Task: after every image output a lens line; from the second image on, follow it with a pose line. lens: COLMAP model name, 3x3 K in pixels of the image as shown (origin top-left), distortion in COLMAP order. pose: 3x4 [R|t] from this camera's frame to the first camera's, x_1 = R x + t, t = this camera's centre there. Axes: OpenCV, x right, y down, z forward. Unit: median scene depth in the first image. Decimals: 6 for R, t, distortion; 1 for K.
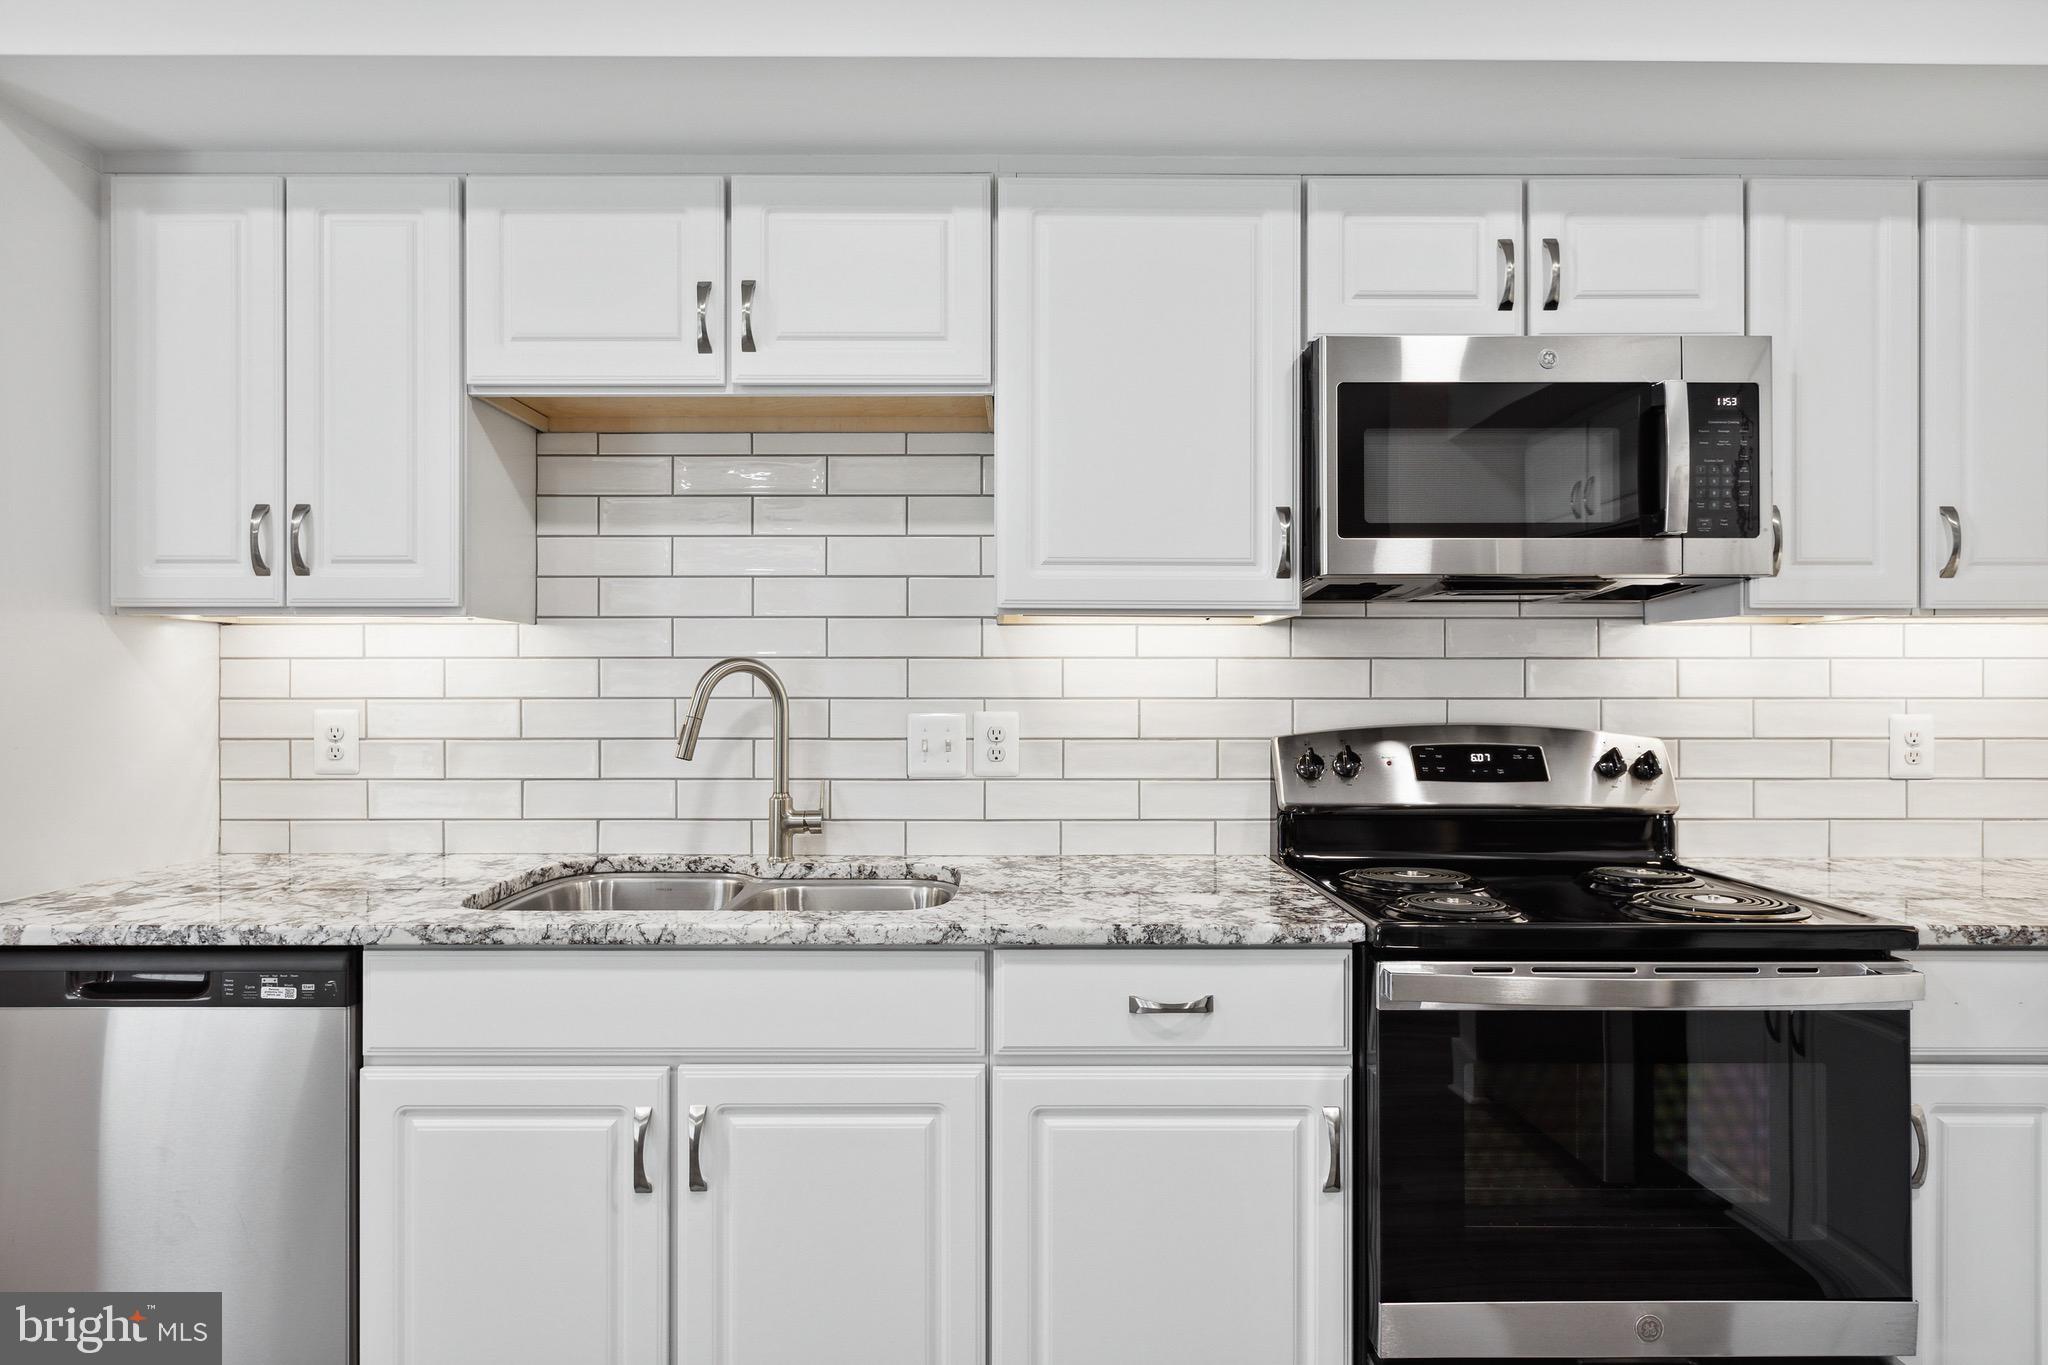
lens RADIAL K [[1139.2, 0, 1007.2], [0, 1139.2, 680.8], [0, 0, 1]] dist [0.005137, -0.000253]
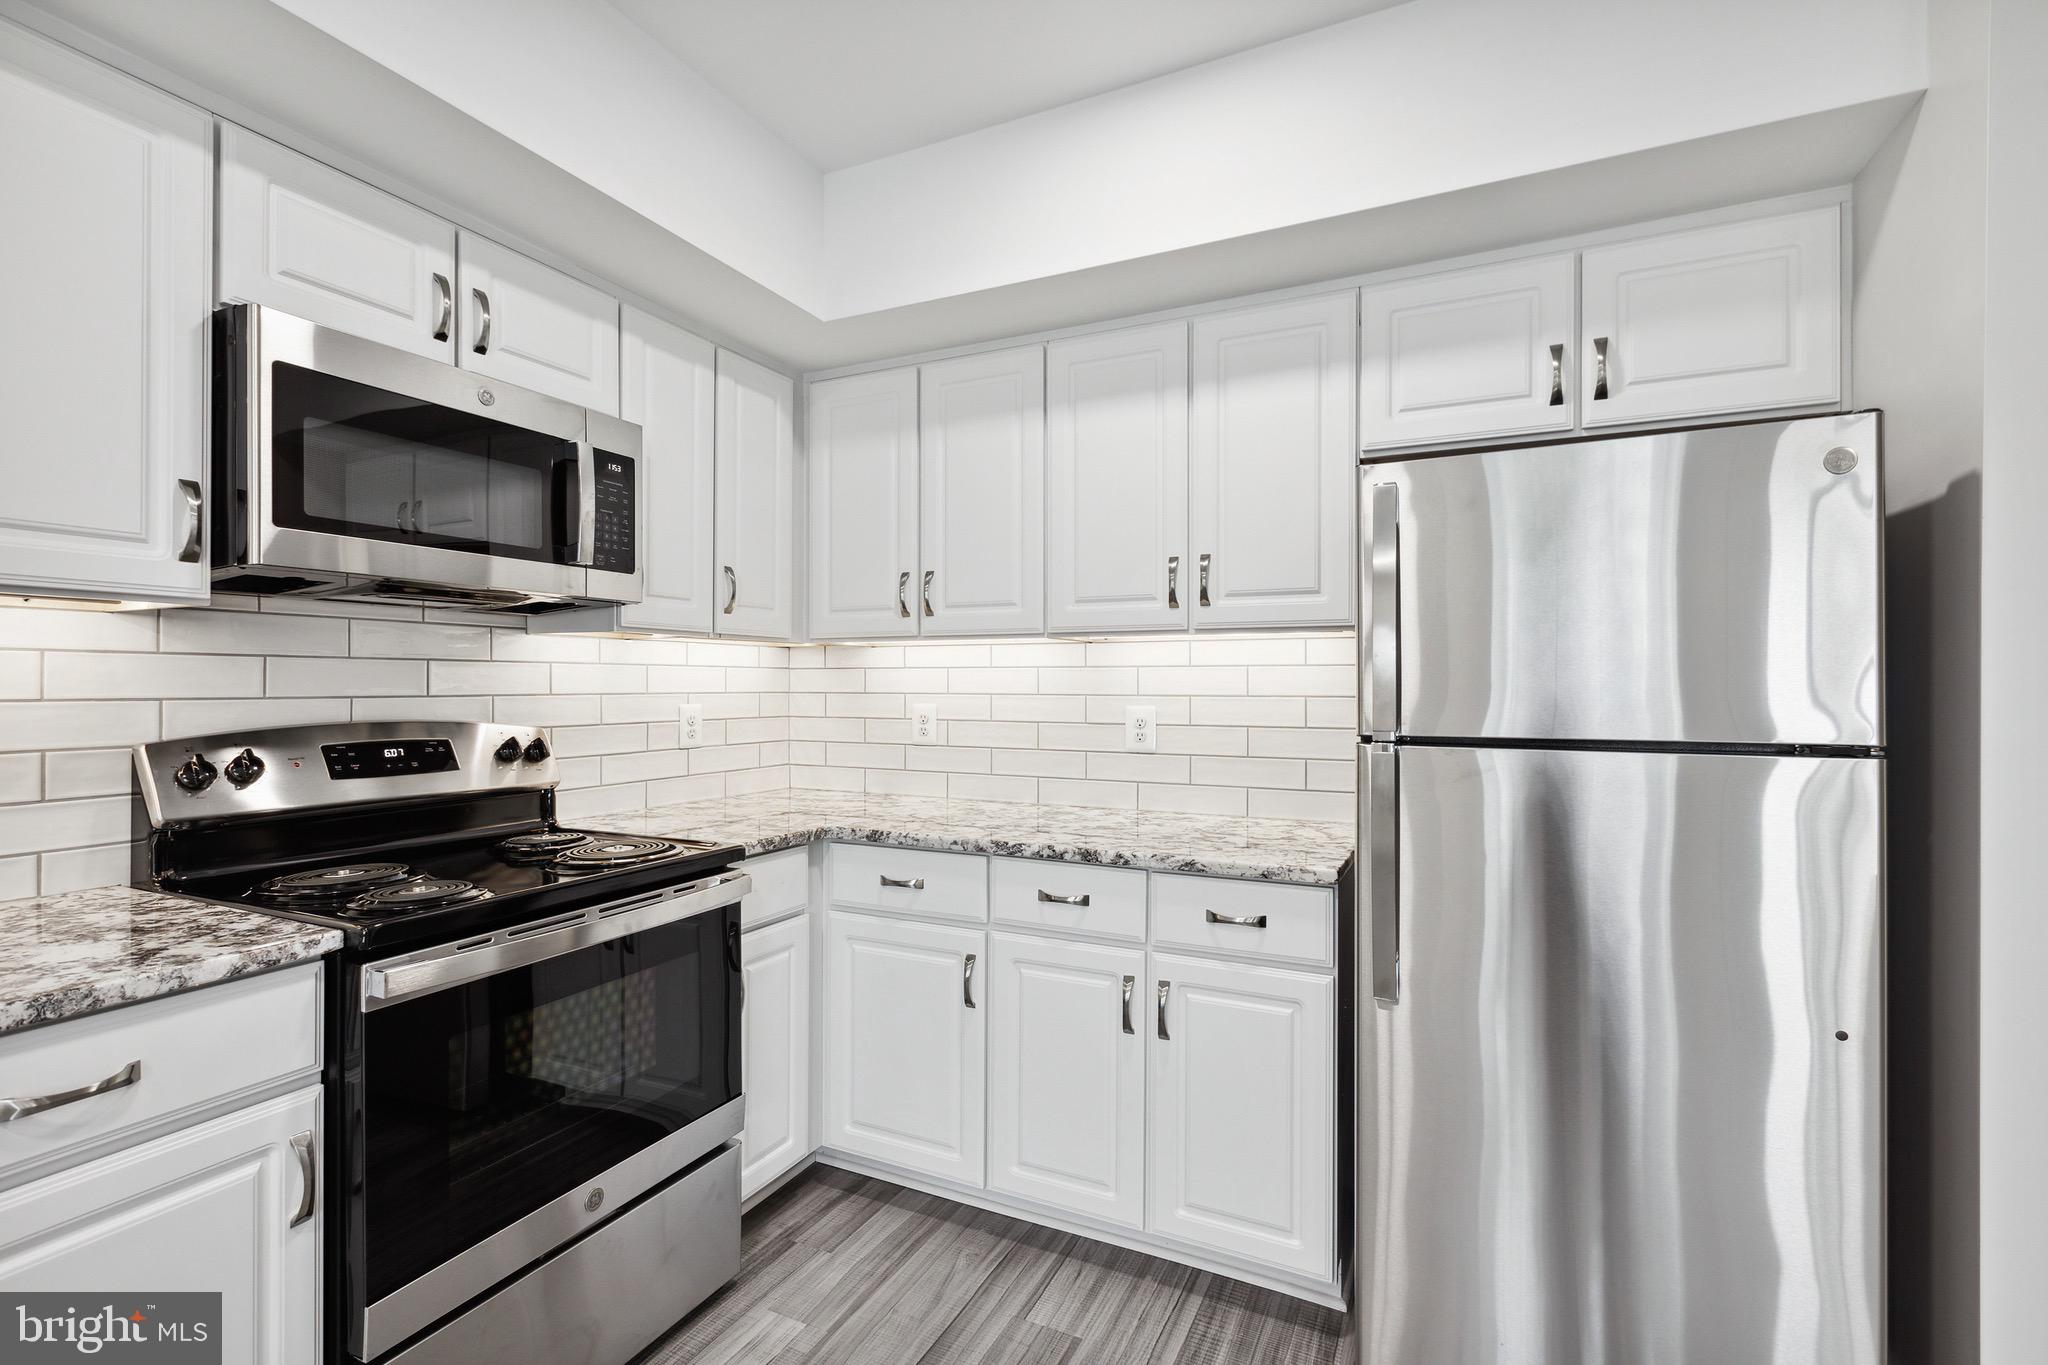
lens RADIAL K [[939.8, 0, 1026.4], [0, 939.8, 682.0], [0, 0, 1]] dist [-0.002286, -0.000474]
pose [[0.430579, 0.001897, 0.902551, -0.131159], [-0.005622, 0.999984, 0.000581, -0.002186], [-0.902535, -0.005324, 0.430583, 0.104869]]
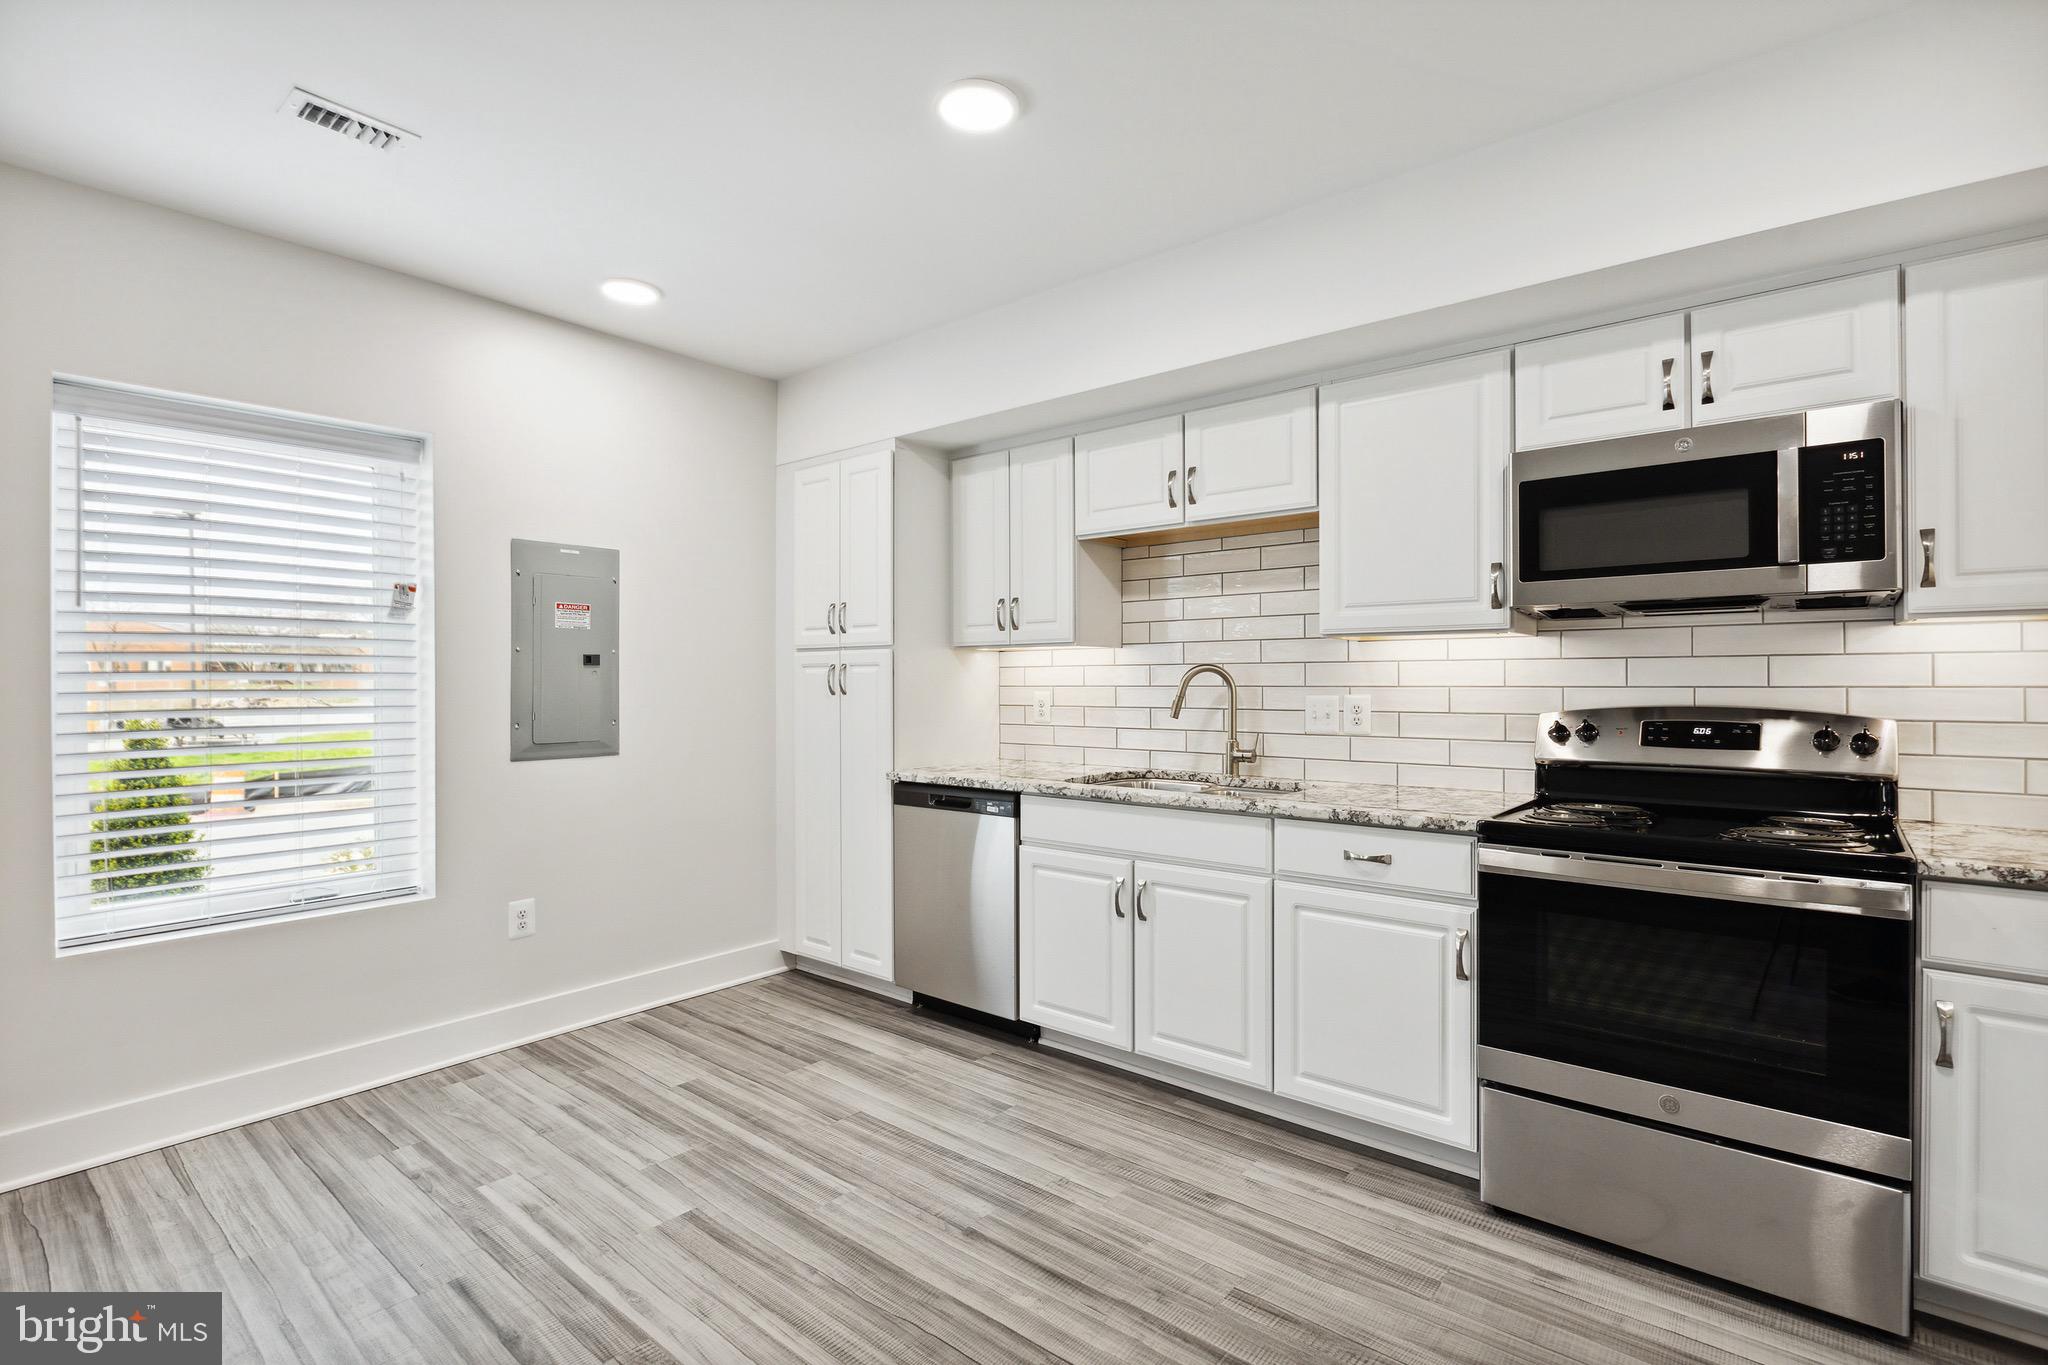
lens RADIAL K [[938.4, 0, 1021.6], [0, 938.4, 673.8], [0, 0, 1]] dist [-0.008827, 0.000280]
pose [[0.769580, -0.007341, -0.638508, 0.552983], [0.006496, 0.999972, -0.003667, -0.000936], [0.638517, -0.001326, 0.769606, -0.390881]]
